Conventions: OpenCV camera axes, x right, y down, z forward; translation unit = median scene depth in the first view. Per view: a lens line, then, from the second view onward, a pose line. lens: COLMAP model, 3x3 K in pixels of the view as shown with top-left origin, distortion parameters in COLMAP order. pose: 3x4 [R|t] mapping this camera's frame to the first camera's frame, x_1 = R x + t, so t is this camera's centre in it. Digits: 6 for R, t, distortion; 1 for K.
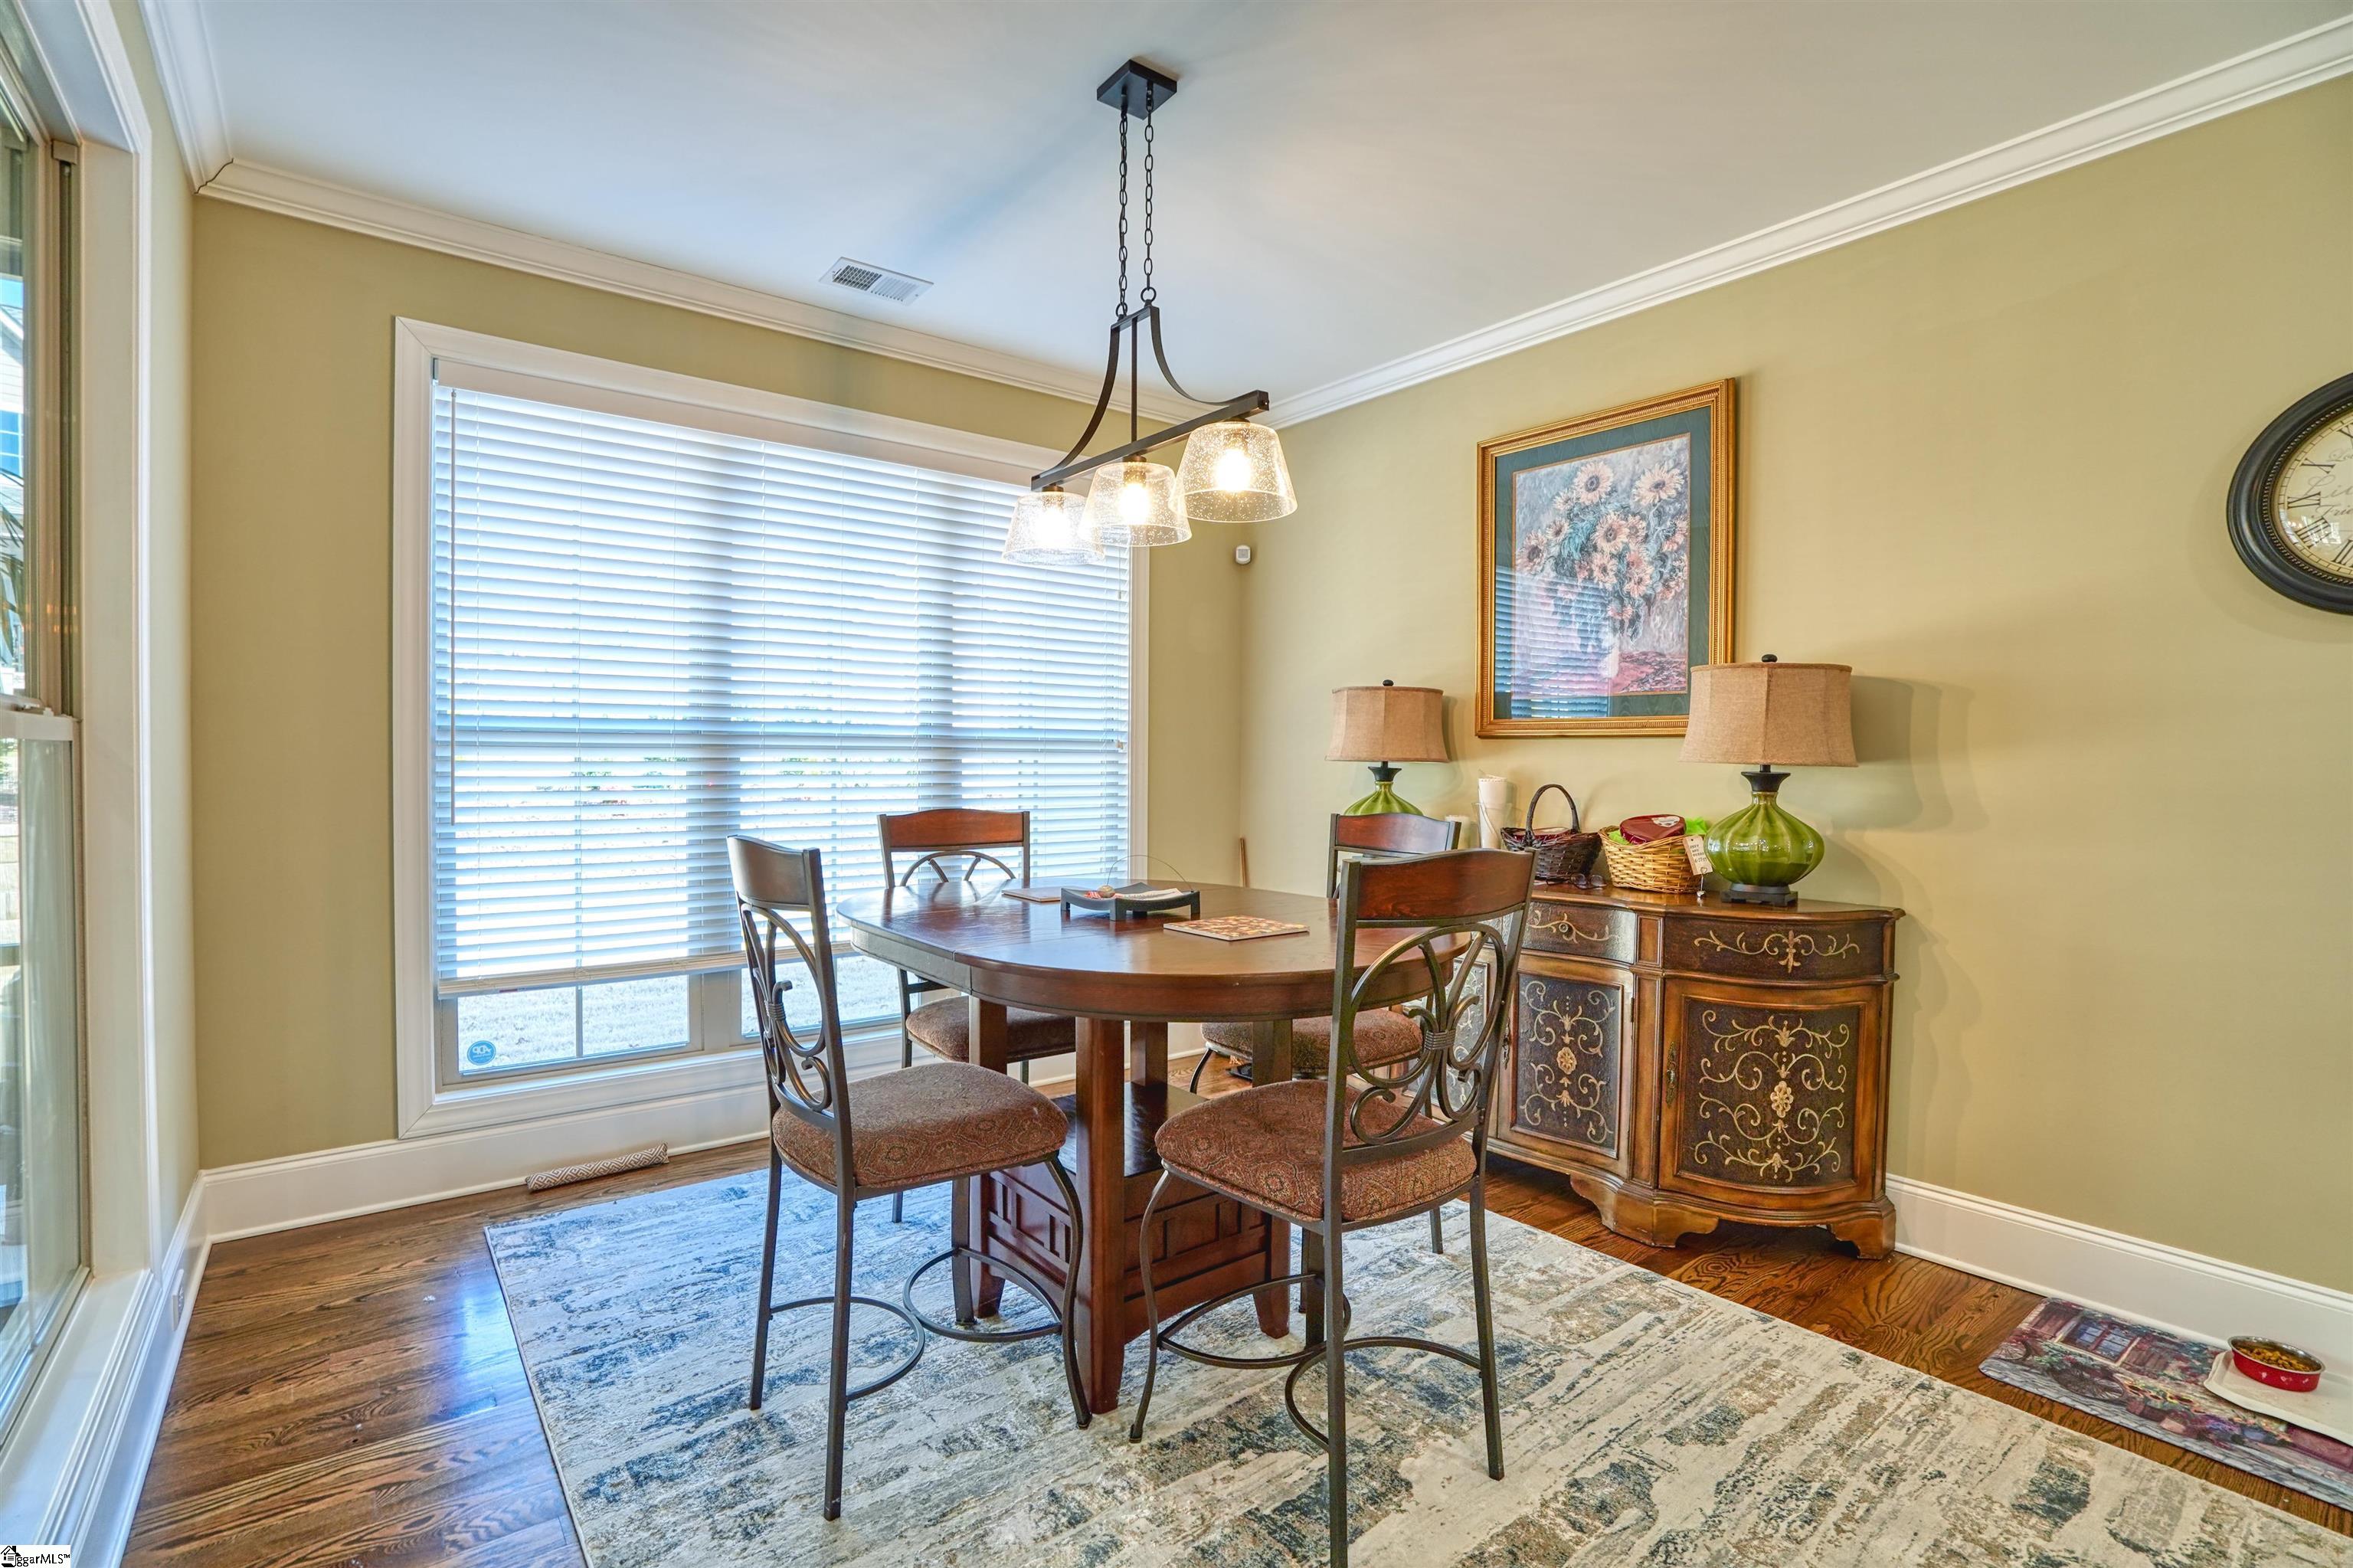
lens RADIAL K [[1098.2, 0, 1174.1], [0, 1098.2, 759.7], [0, 0, 1]] dist [-0.014302, -0.039038]
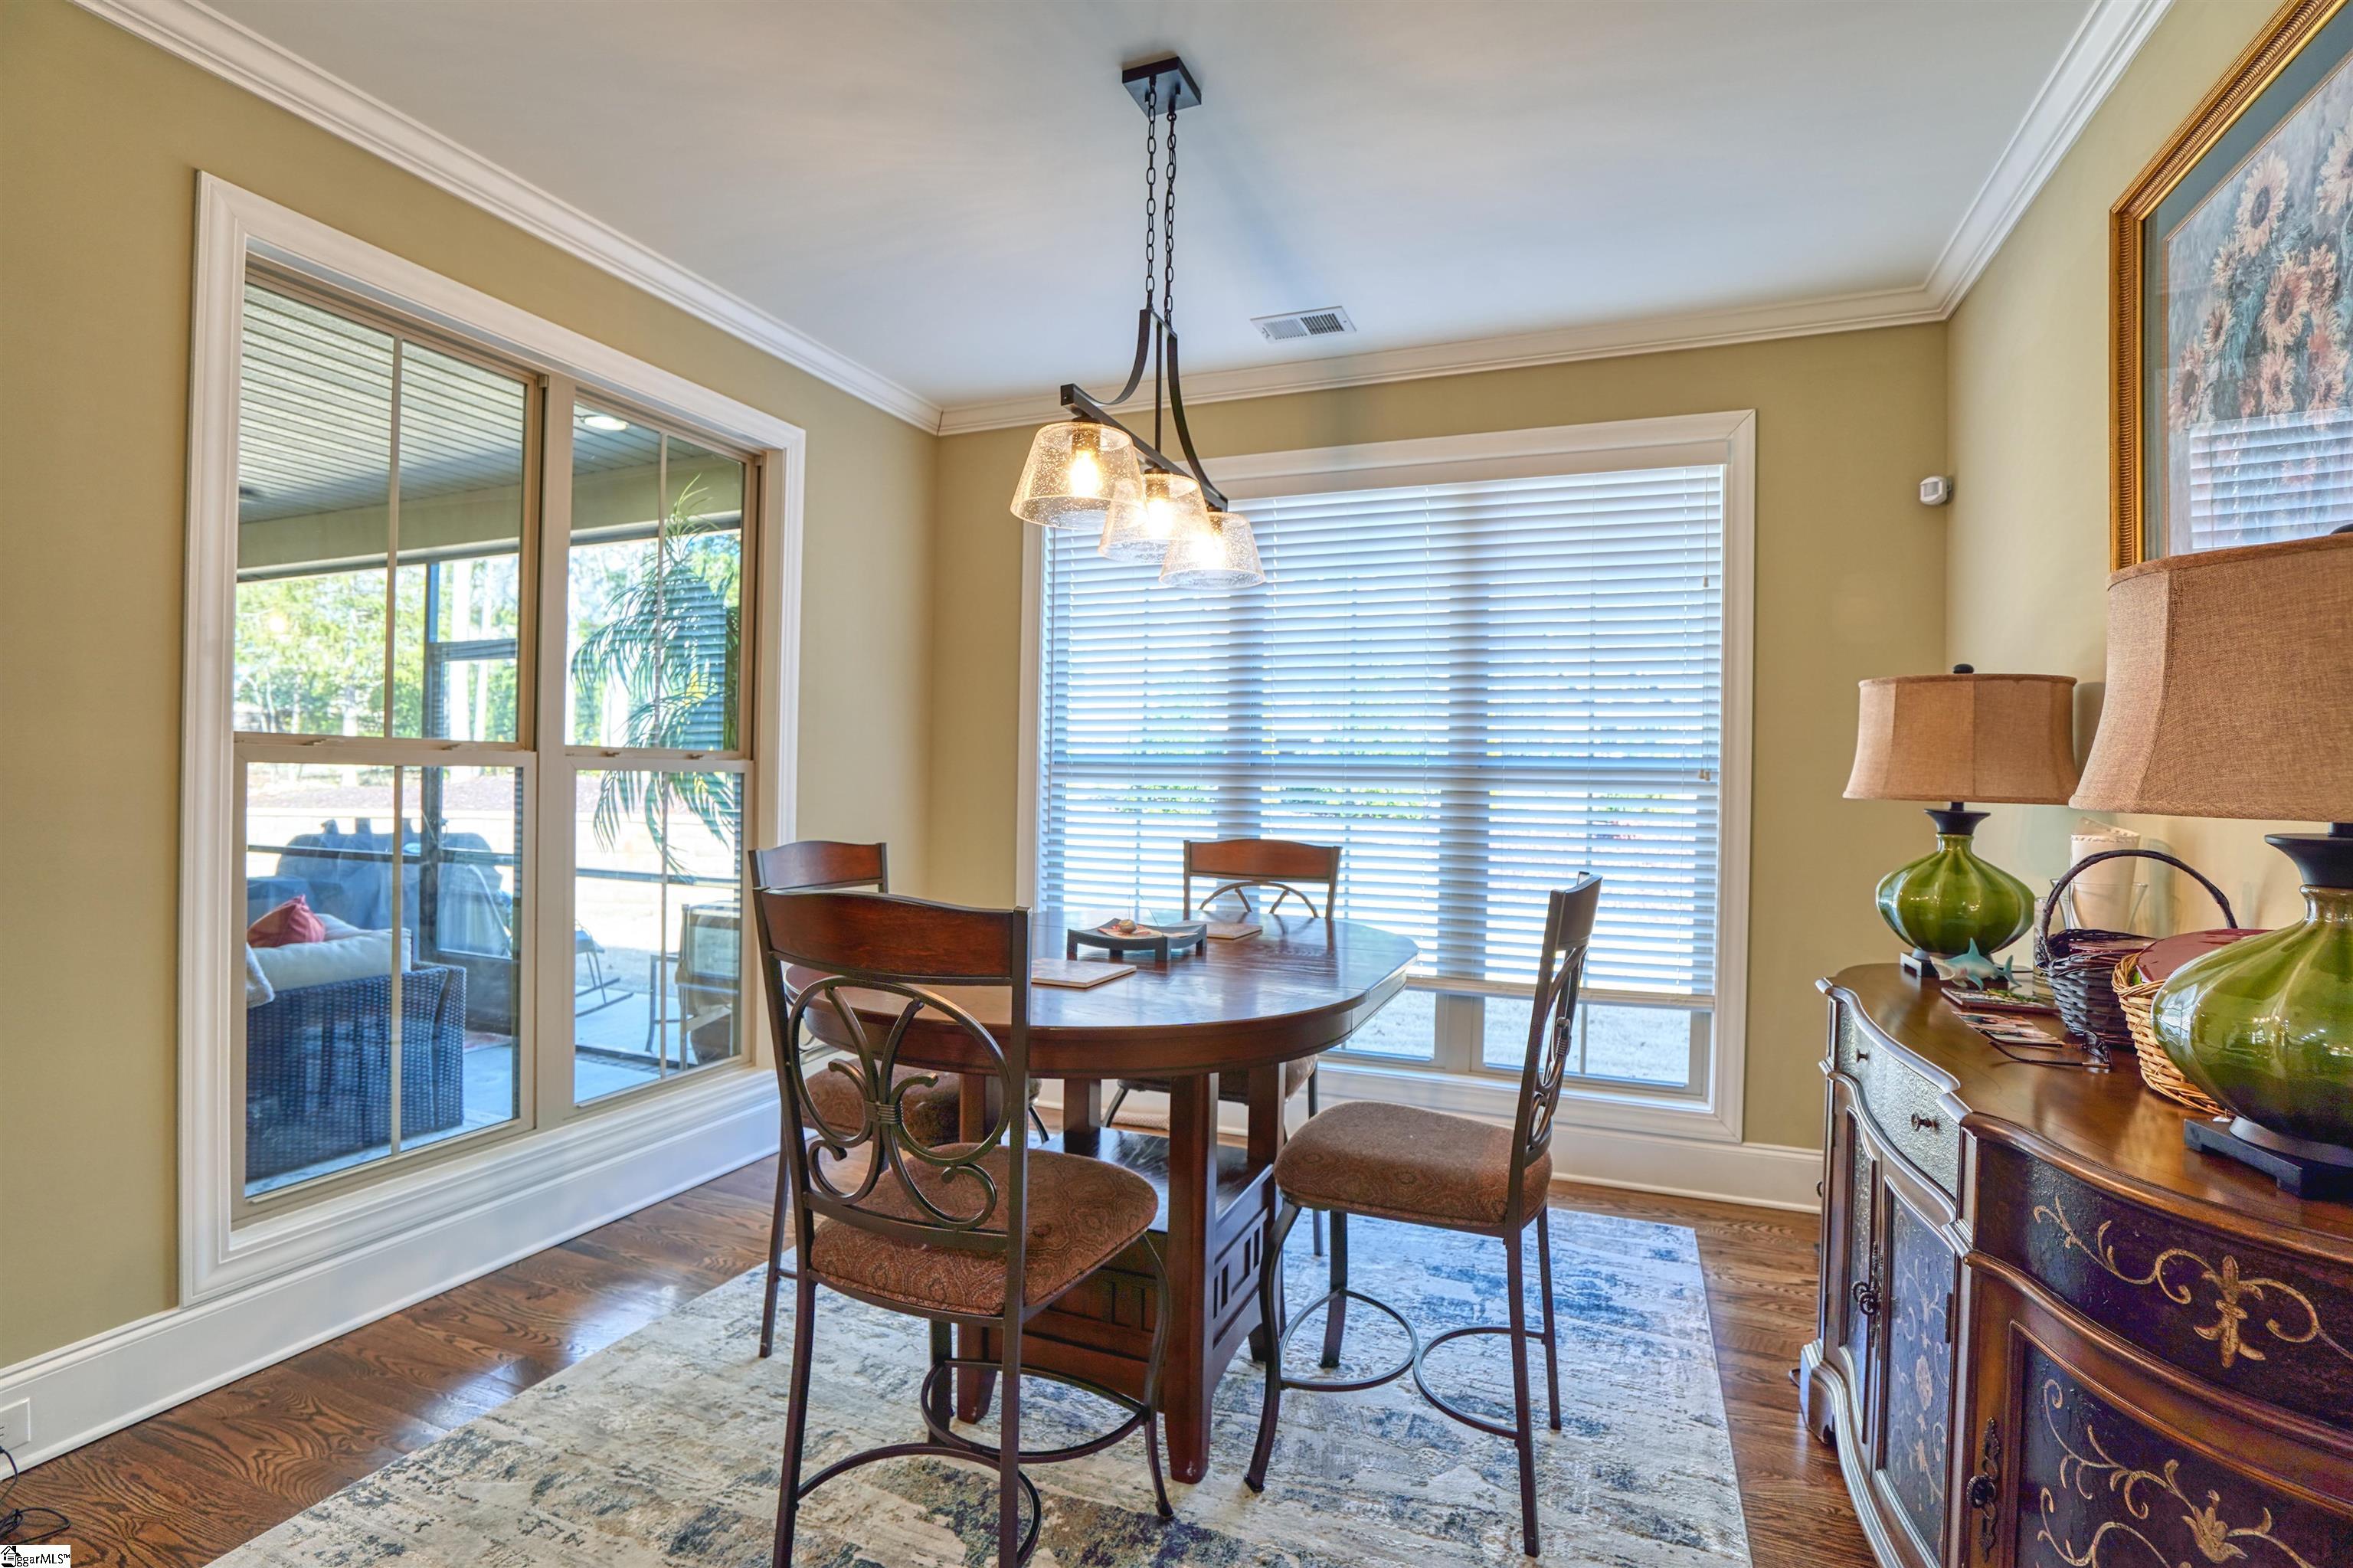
lens RADIAL K [[1090.8, 0, 1181.9], [0, 1090.8, 778.8], [0, 0, 1]] dist [-0.060413, 0.022584]
pose [[0.512286, -0.000544, -0.858815, 0.574945], [-0.013263, 0.999876, -0.008545, 0.000121], [0.858712, 0.015768, 0.512215, 0.415923]]
